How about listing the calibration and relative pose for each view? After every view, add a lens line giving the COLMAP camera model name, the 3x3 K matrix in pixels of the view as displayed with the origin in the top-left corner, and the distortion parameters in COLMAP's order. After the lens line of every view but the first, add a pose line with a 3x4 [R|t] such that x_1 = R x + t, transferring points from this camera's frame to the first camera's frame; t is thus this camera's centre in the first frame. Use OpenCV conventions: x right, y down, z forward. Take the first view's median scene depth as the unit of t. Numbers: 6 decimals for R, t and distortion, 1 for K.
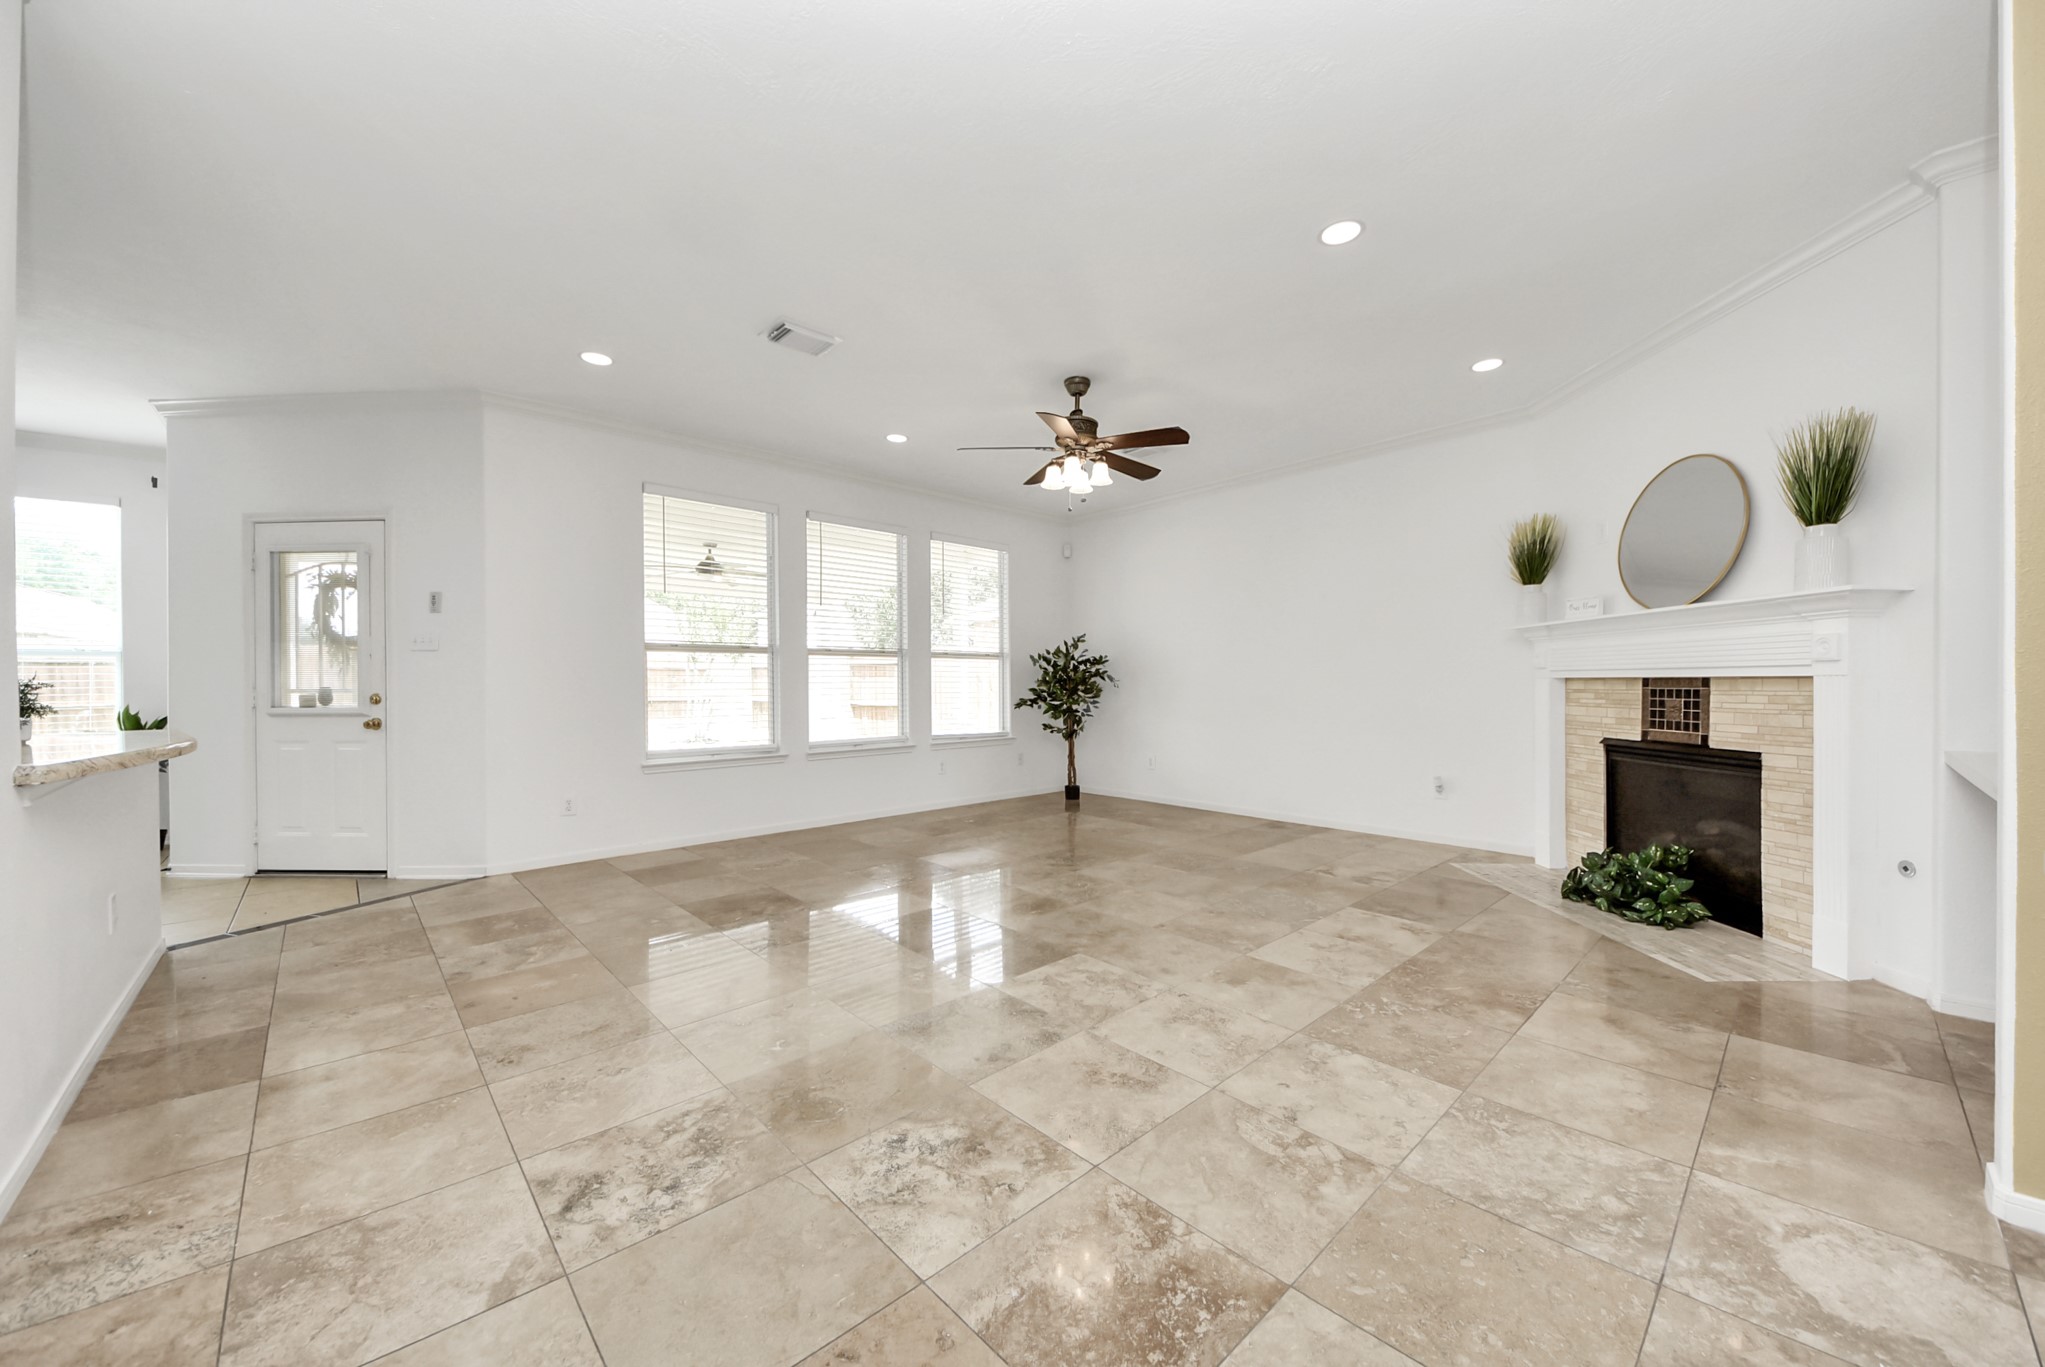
lens RADIAL K [[744.9, 0, 1038.2], [0, 744.9, 690.8], [0, 0, 1]] dist [0.016569, -0.013568]
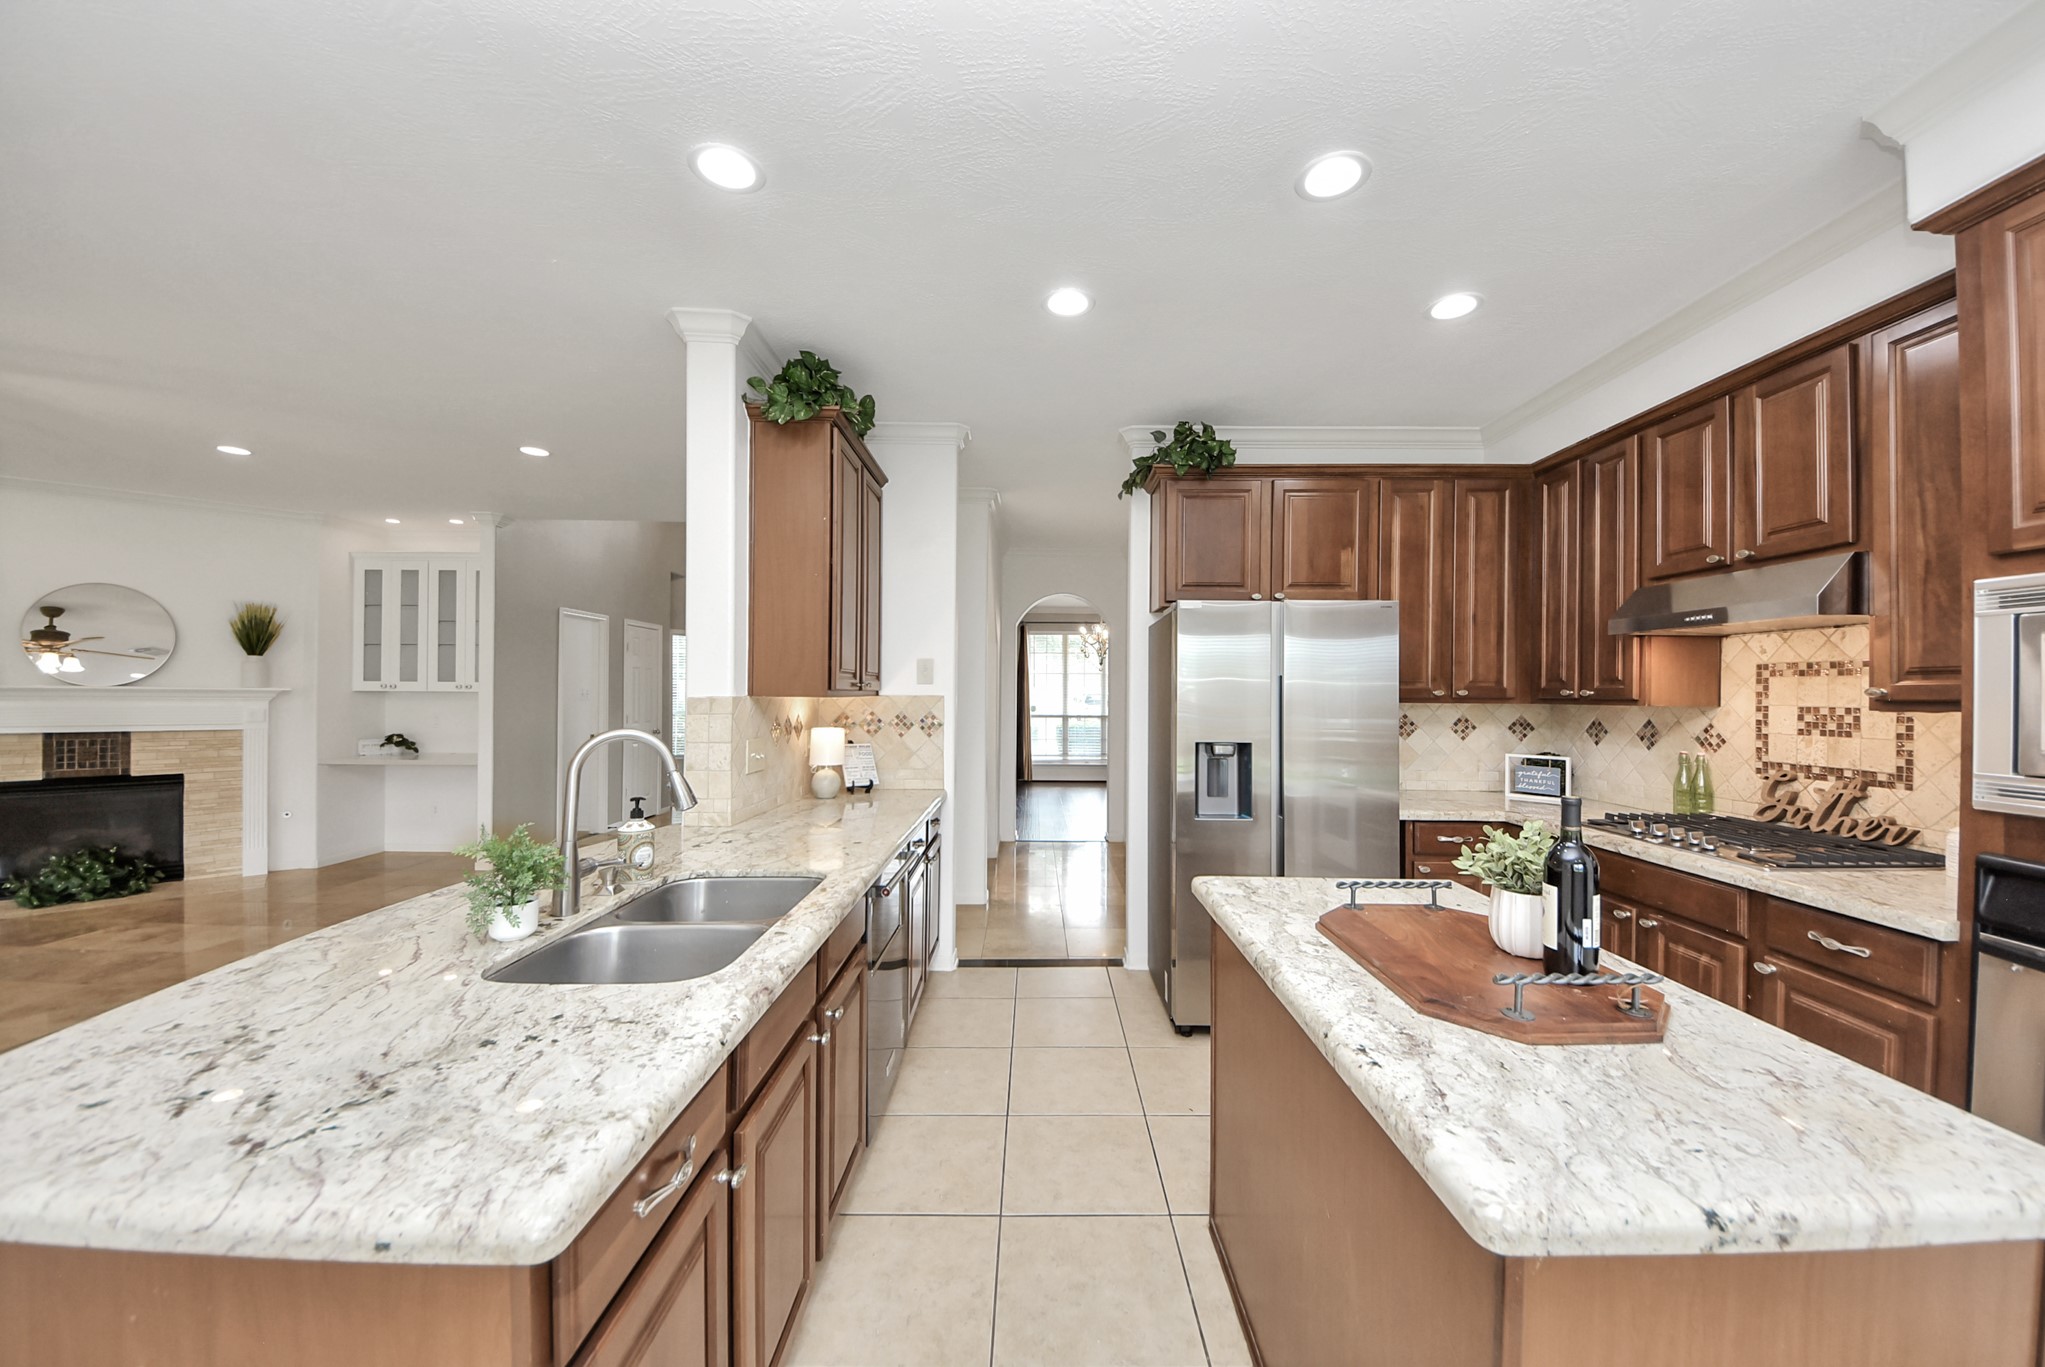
lens RADIAL K [[744.9, 0, 1038.2], [0, 744.9, 690.8], [0, 0, 1]] dist [0.016569, -0.013568]
pose [[-0.724255, 0.003764, 0.689522, -1.522662], [0.005692, 0.999984, 0.000520, -0.091191], [-0.689509, 0.004301, -0.724265, 0.824526]]
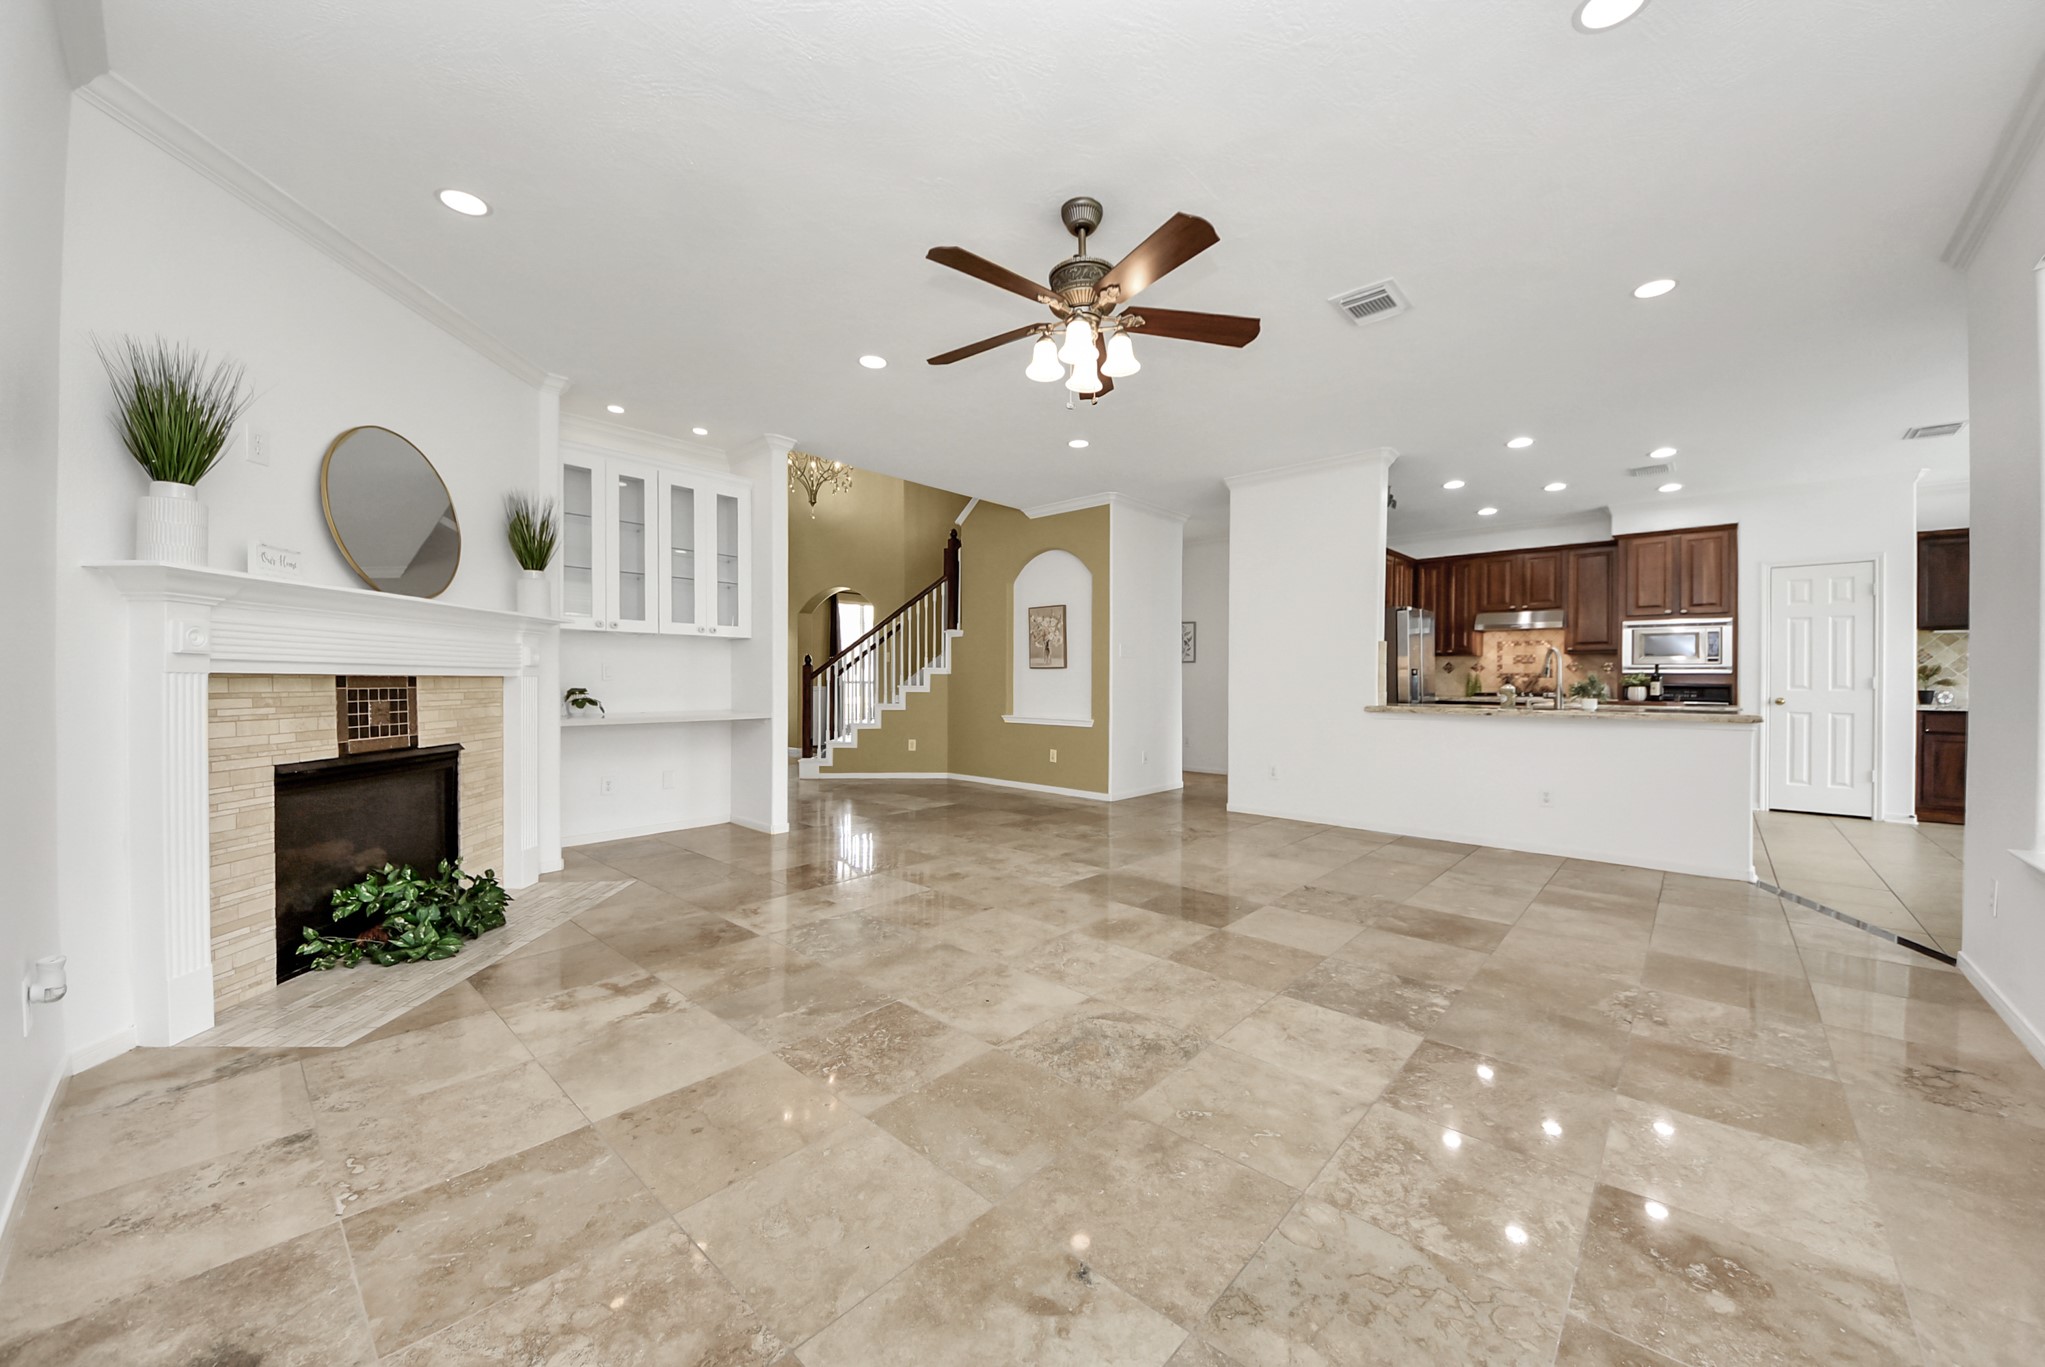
lens RADIAL K [[753.4, 0, 1022.5], [0, 753.4, 683.5], [0, 0, 1]] dist [0.016442, -0.014024]
pose [[-0.997235, 0.003312, -0.074245, 0.189901], [0.002123, 0.999868, 0.016087, -0.022249], [0.074289, 0.015885, -0.997110, 2.060122]]
